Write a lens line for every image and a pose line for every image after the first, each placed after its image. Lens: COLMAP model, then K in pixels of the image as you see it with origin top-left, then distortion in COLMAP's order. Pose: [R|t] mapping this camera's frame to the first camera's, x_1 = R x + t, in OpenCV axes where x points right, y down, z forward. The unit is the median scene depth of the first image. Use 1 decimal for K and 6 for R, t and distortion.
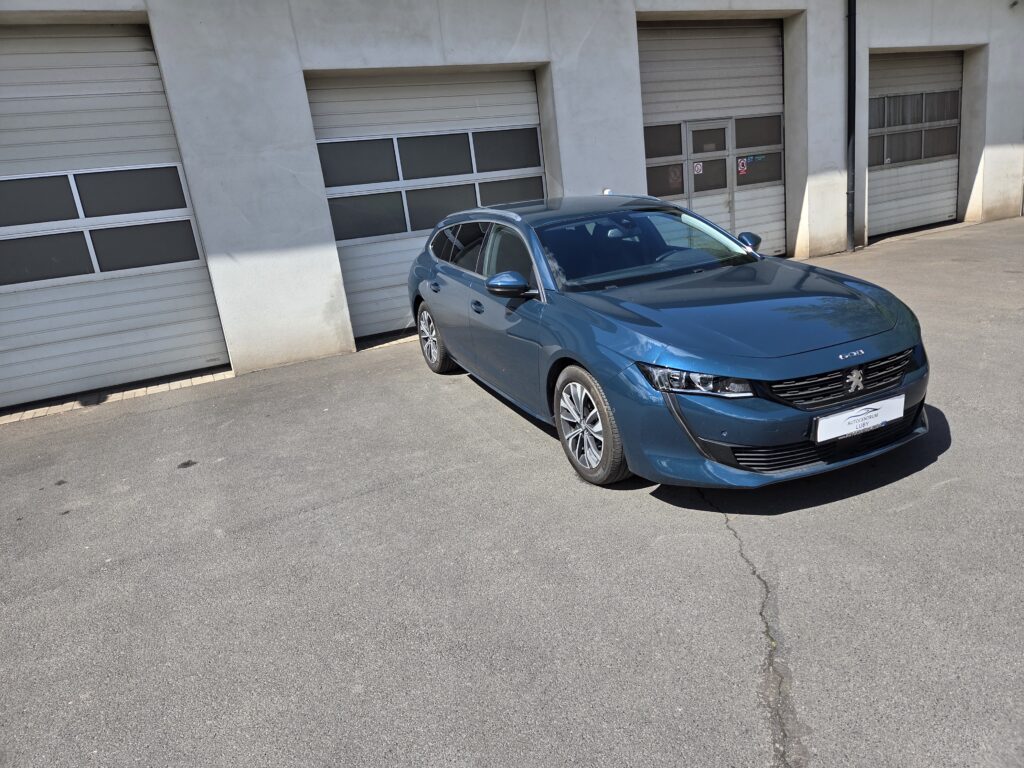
lens RADIAL K [[681.9, 0, 503.1], [0, 681.9, 388.0], [0, 0, 1]] dist [0.068285, -0.055149]
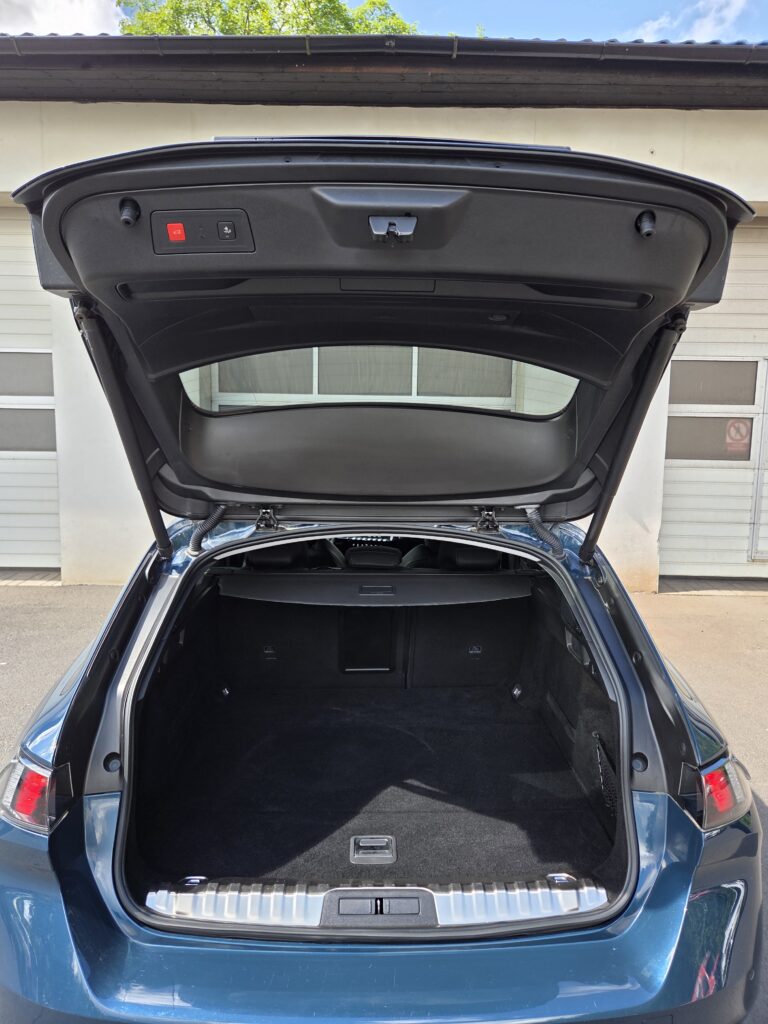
lens RADIAL K [[681.7, 0, 384.0], [0, 681.7, 512.0], [0, 0, 1]] dist [0.043852, -0.036548]
pose [[0.881585, 0.185798, -0.433920, 0.310770], [-0.235773, 0.969712, -0.063798, -0.135648], [0.408923, 0.158550, 0.898690, 0.328767]]
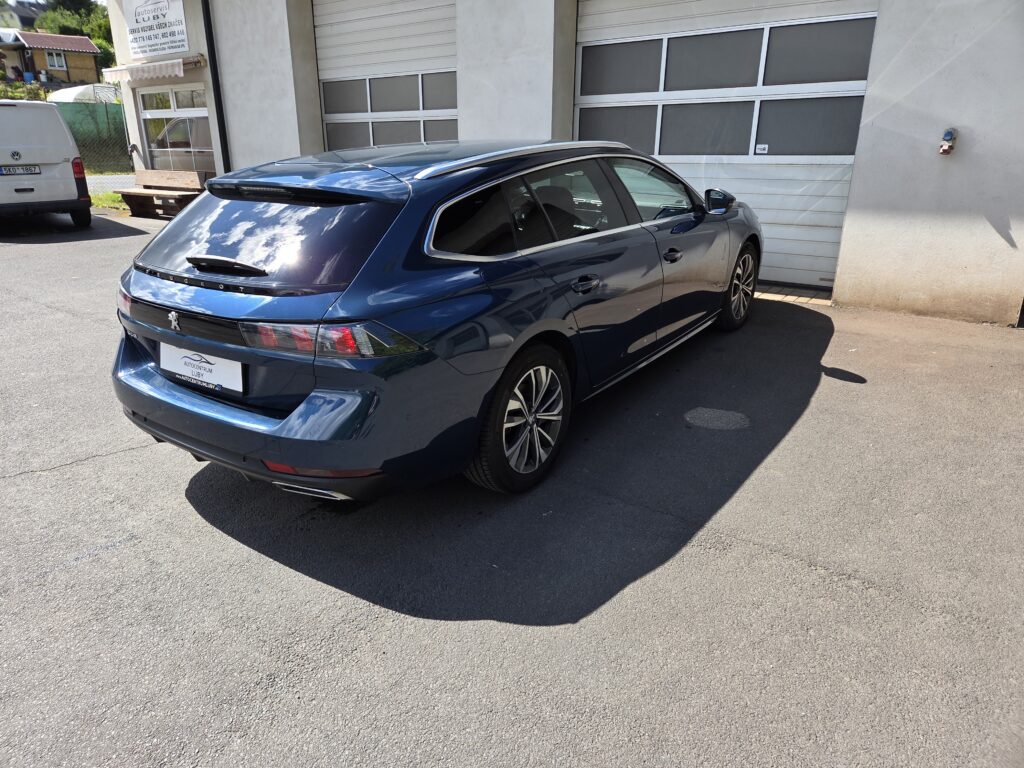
lens RADIAL K [[683.3, 0, 506.6], [0, 683.3, 383.5], [0, 0, 1]] dist [0.068982, -0.055913]
pose [[0.434967, 0.407071, -0.803179, 0.604708], [-0.279735, 0.908932, 0.309177, -0.190931], [0.855893, 0.090195, 0.509228, 0.450058]]
